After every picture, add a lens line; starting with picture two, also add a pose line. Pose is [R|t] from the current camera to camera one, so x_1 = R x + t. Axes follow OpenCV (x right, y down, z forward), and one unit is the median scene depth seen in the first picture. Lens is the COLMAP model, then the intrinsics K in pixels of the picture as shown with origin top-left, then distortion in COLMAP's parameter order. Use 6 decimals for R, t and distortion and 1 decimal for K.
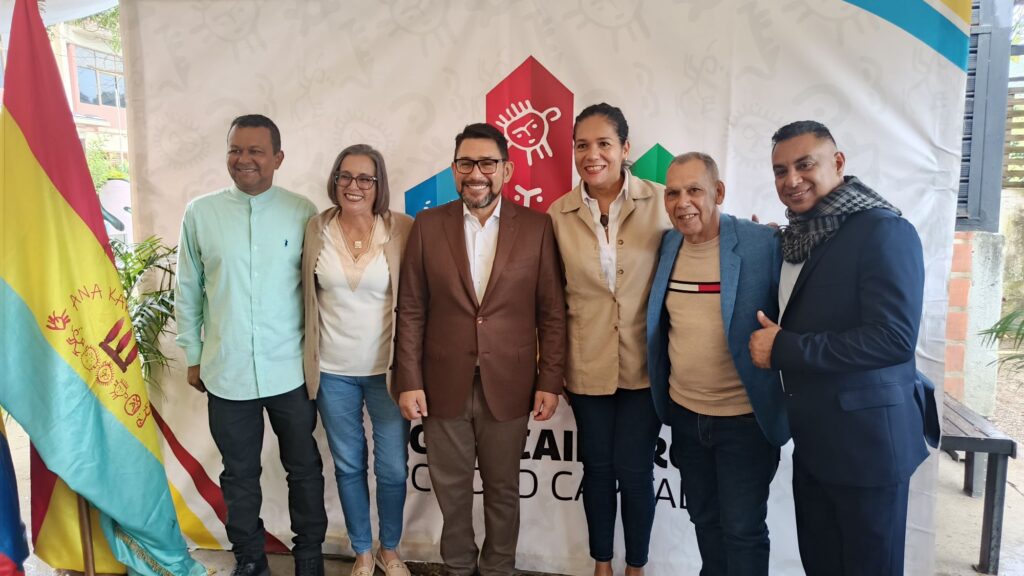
lens RADIAL K [[719.2, 0, 515.6], [0, 719.2, 290.2], [0, 0, 1]] dist [0.077444, -0.111460]
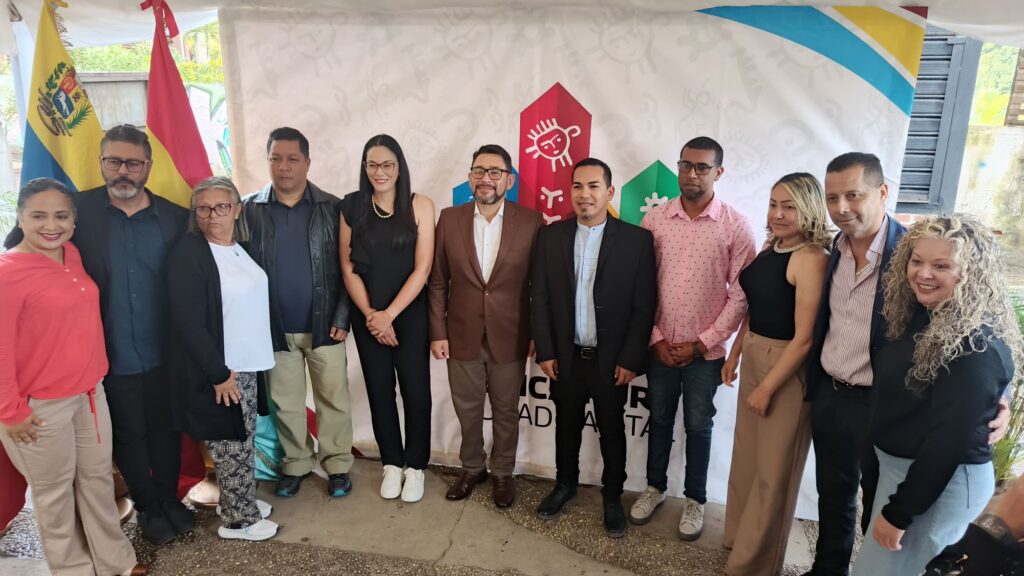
lens RADIAL K [[736.5, 0, 497.7], [0, 736.5, 291.1], [0, 0, 1]] dist [0.101979, -0.141721]
pose [[0.998781, 0.027099, -0.041258, -0.019051], [-0.020034, 0.986437, 0.162914, -0.175813], [0.045113, -0.161889, 0.985777, -0.295770]]
